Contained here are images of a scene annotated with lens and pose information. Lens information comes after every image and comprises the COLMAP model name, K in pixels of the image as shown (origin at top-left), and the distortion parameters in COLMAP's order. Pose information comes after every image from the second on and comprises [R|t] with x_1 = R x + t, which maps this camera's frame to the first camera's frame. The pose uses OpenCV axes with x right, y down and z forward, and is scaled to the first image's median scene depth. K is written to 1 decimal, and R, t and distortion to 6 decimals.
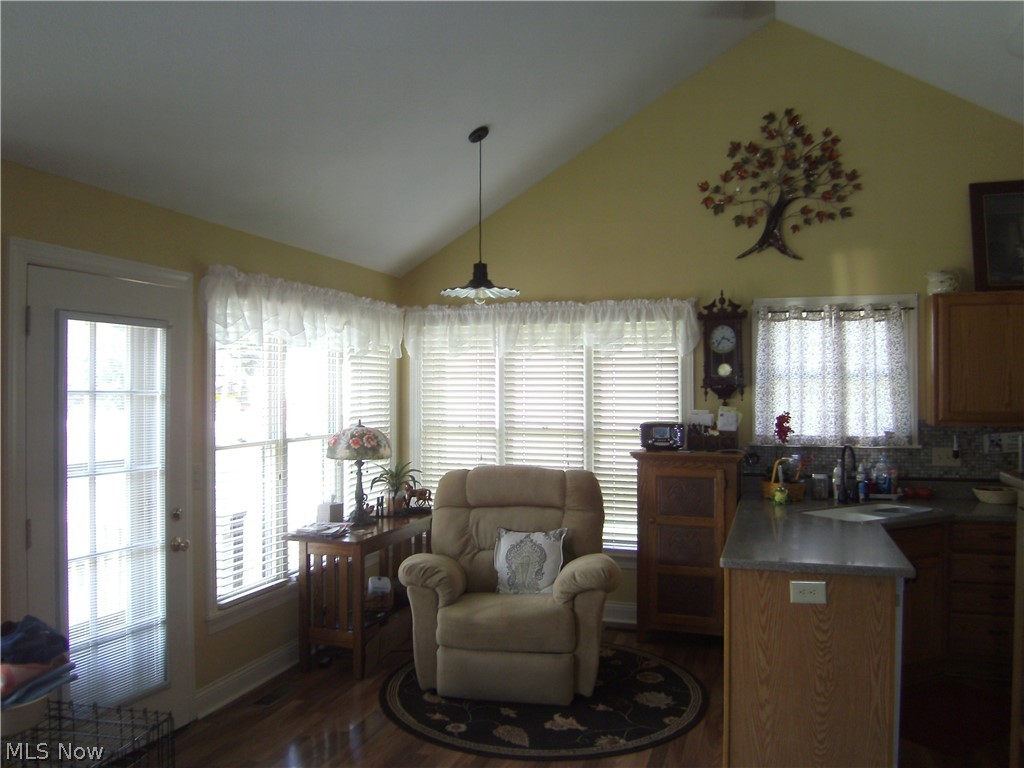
lens RADIAL K [[808.2, 0, 512.0], [0, 808.2, 385.6], [0, 0, 1]] dist [-0.029575, -0.021847]
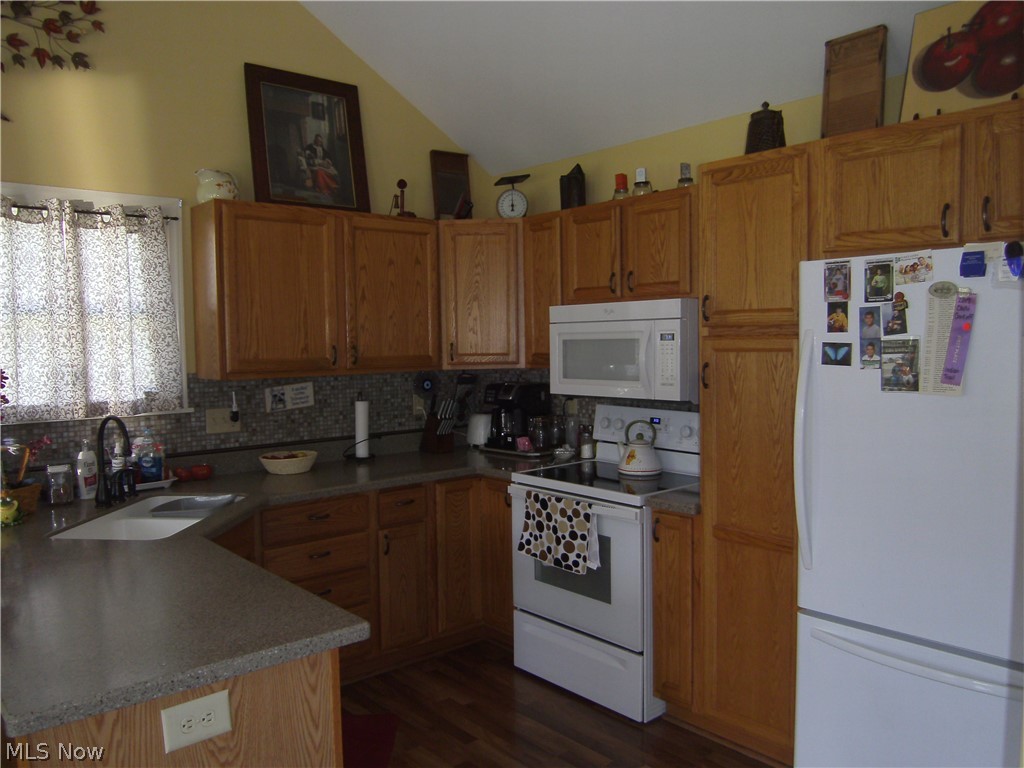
lens RADIAL K [[808.2, 0, 510.3], [0, 808.2, 385.8], [0, 0, 1]] dist [-0.029575, -0.021847]
pose [[0.518822, -0.054431, 0.853148, 0.034409], [0.004688, 0.998137, 0.060831, 0.010936], [-0.854869, -0.027561, 0.518111, 0.370978]]
